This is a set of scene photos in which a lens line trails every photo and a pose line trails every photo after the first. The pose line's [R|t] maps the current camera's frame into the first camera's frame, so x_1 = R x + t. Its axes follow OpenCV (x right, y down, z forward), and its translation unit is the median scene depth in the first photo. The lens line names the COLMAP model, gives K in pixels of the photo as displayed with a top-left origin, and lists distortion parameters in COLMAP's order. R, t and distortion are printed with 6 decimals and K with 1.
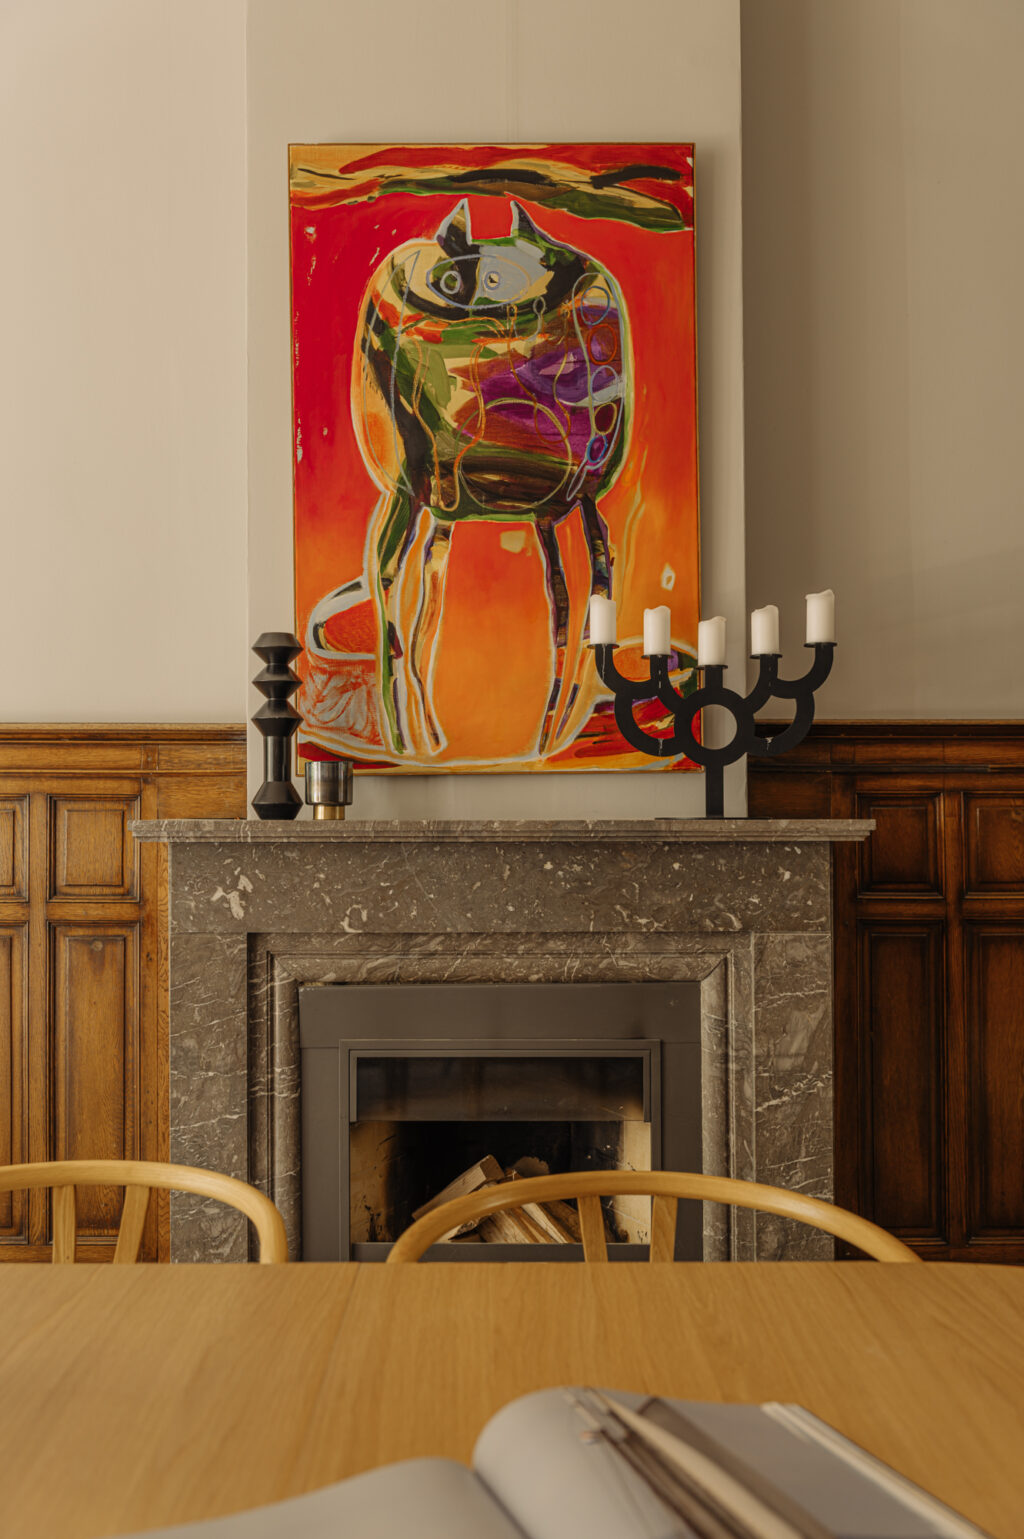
lens RADIAL K [[1352.9, 0, 512.0], [0, 1352.9, 780.9], [0, 0, 1]] dist [-0.007568, -0.003952]
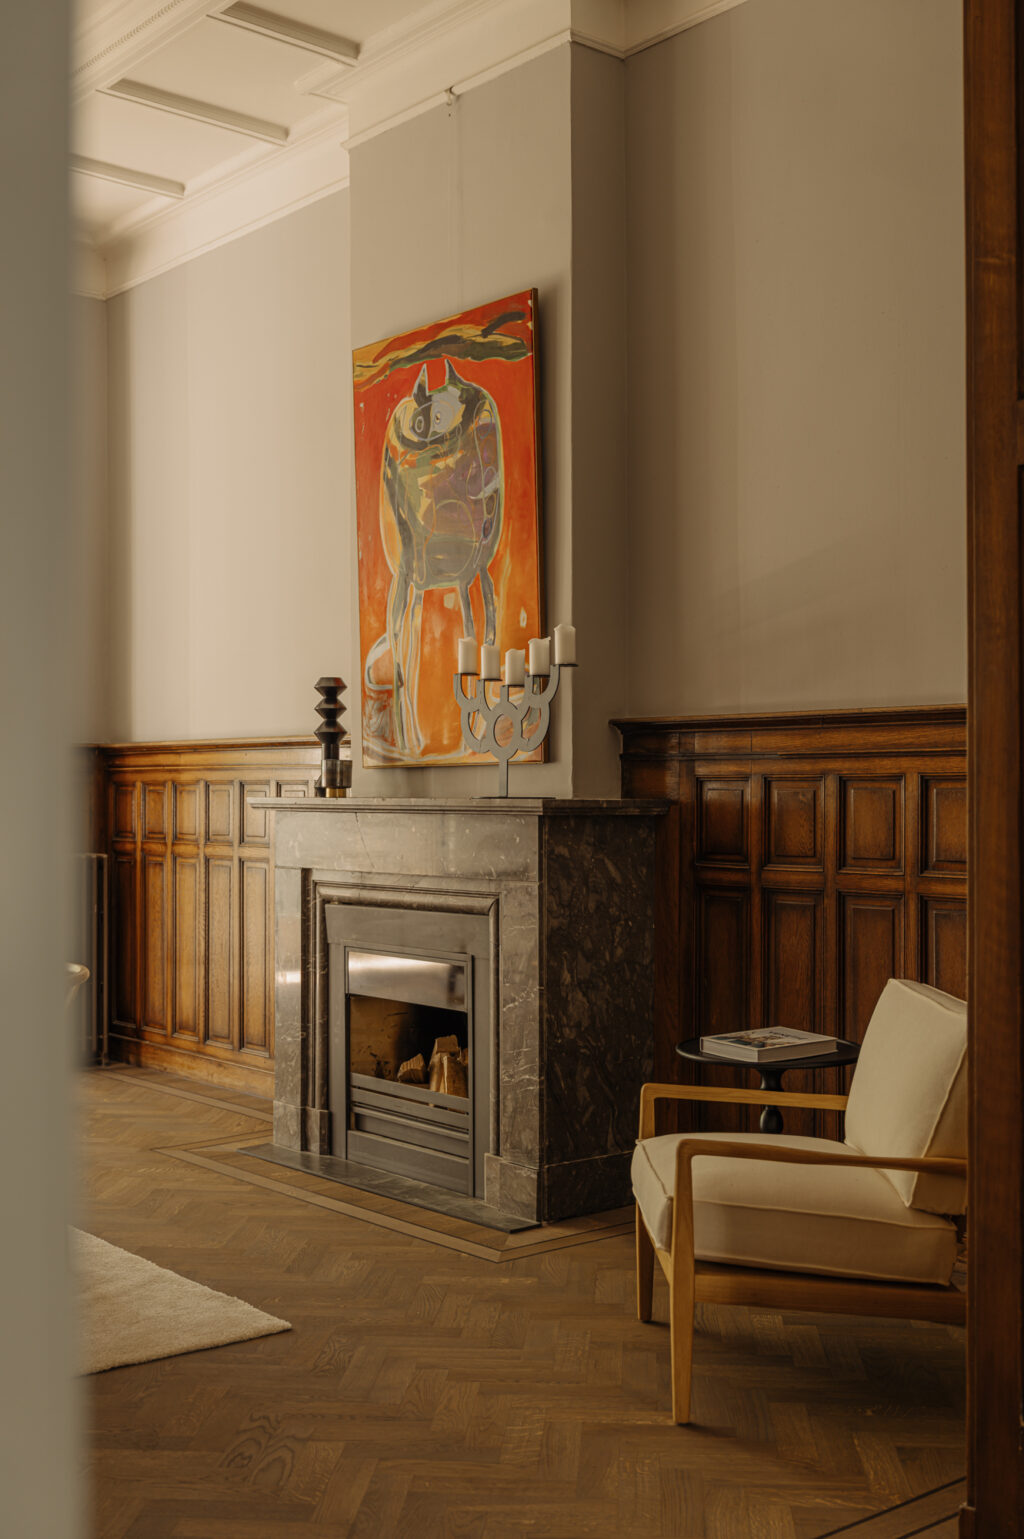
lens RADIAL K [[1734.7, 0, 511.9], [0, 1734.7, 768.6], [0, 0, 1]] dist [-0.035239, 0.000000]
pose [[0.640455, -0.008667, -0.767947, 1.429033], [0.016119, 0.999868, 0.002158, -0.004995], [0.767826, -0.013761, 0.640510, -0.110080]]
